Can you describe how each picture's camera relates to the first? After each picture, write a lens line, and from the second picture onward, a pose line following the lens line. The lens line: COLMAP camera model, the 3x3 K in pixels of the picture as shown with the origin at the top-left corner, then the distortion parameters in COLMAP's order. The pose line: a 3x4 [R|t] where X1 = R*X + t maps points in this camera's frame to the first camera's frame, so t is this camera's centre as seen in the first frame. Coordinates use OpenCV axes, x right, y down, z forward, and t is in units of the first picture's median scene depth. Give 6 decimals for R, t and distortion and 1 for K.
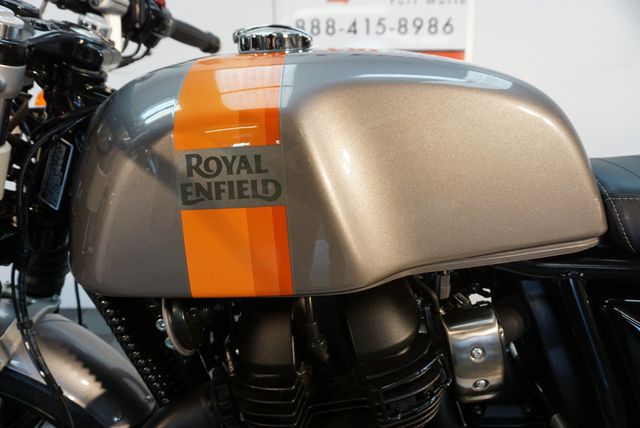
lens RADIAL K [[428.6, 0, 318.7], [0, 428.6, 211.7], [0, 0, 1]] dist [-0.051789, 0.036285]
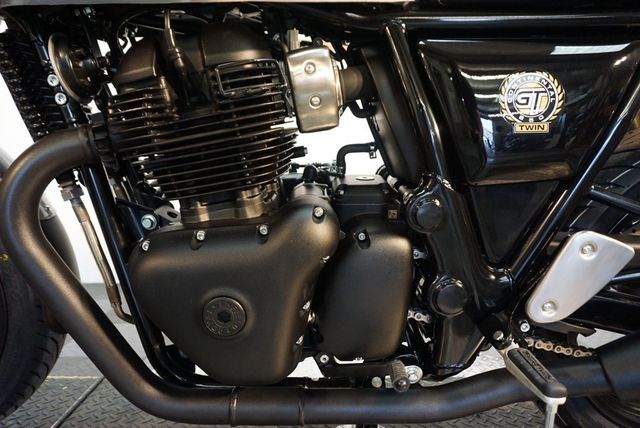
lens RADIAL K [[428.6, 0, 318.7], [0, 428.6, 211.7], [0, 0, 1]] dist [-0.051789, 0.036285]
pose [[0.998149, 0.024708, 0.055575, 0.295622], [-0.018437, 0.993688, -0.110655, 0.752542], [-0.057958, 0.109425, 0.992304, -0.116580]]
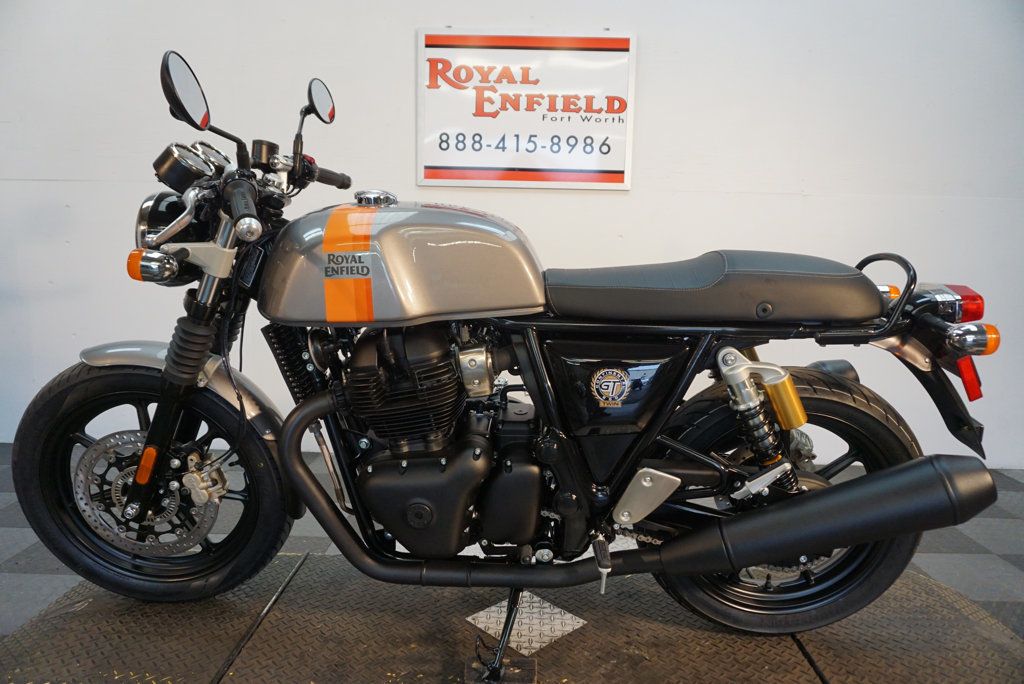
lens RADIAL K [[685.8, 0, 510.0], [0, 685.8, 338.4], [0, 0, 1]] dist [-0.051789, 0.036285]
pose [[0.999376, 0.035312, -0.000899, 0.470413], [-0.035284, 0.996736, -0.072608, 0.379269], [-0.001668, 0.072594, 0.997360, -1.809567]]
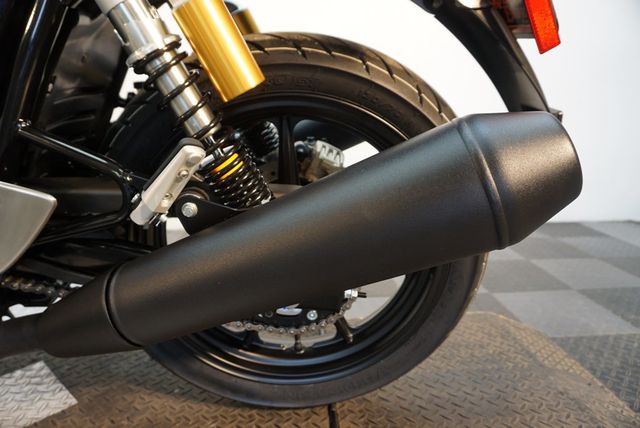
lens RADIAL K [[428.6, 0, 318.7], [0, 428.6, 211.7], [0, 0, 1]] dist [-0.051789, 0.036285]
pose [[0.996900, -0.007394, 0.078336, 1.679789], [0.005550, 0.999703, 0.023731, 0.727331], [-0.078488, -0.023223, 0.996645, -0.113718]]
